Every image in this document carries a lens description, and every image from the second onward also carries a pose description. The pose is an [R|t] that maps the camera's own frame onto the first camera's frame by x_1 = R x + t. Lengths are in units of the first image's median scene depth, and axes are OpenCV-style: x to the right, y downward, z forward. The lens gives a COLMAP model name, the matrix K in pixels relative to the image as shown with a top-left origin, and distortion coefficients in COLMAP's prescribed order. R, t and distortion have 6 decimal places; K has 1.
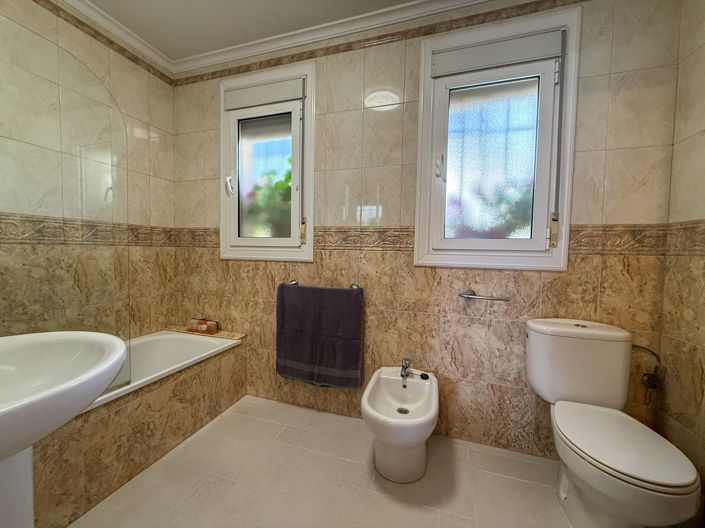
lens RADIAL K [[281.3, 0, 350.5], [0, 281.3, 260.6], [0, 0, 1]] dist [0.000774, -0.000168]
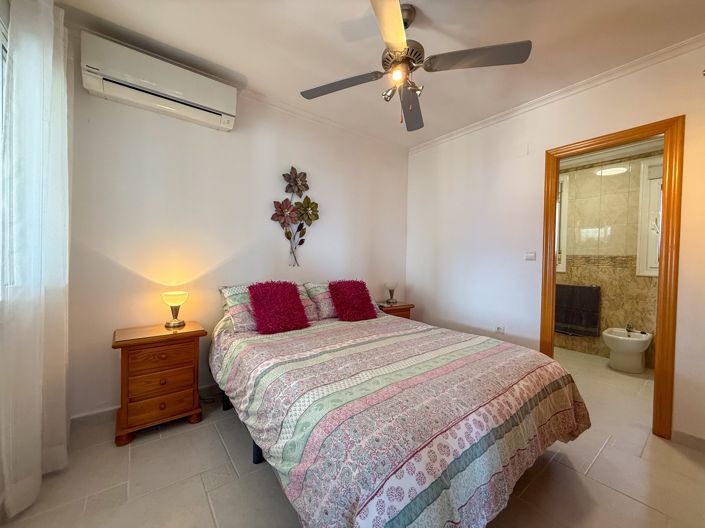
lens RADIAL K [[281.3, 0, 352.1], [0, 281.3, 262.7], [0, 0, 1]] dist [0.000774, -0.000168]
pose [[0.830387, 0.010212, -0.557093, -0.283426], [-0.038973, 0.998448, -0.039790, 0.073322], [0.555822, 0.054753, 0.829496, -1.509531]]
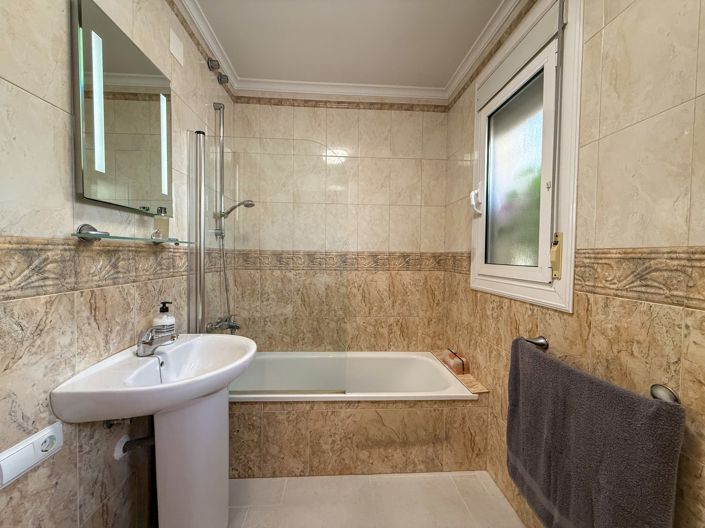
lens RADIAL K [[281.3, 0, 351.3], [0, 281.3, 262.1], [0, 0, 1]] dist [0.000774, -0.000168]
pose [[0.361190, 0.009873, -0.932440, 0.225335], [-0.039028, 0.999228, -0.004537, -0.076362], [0.931675, 0.038030, 0.361297, 0.400312]]
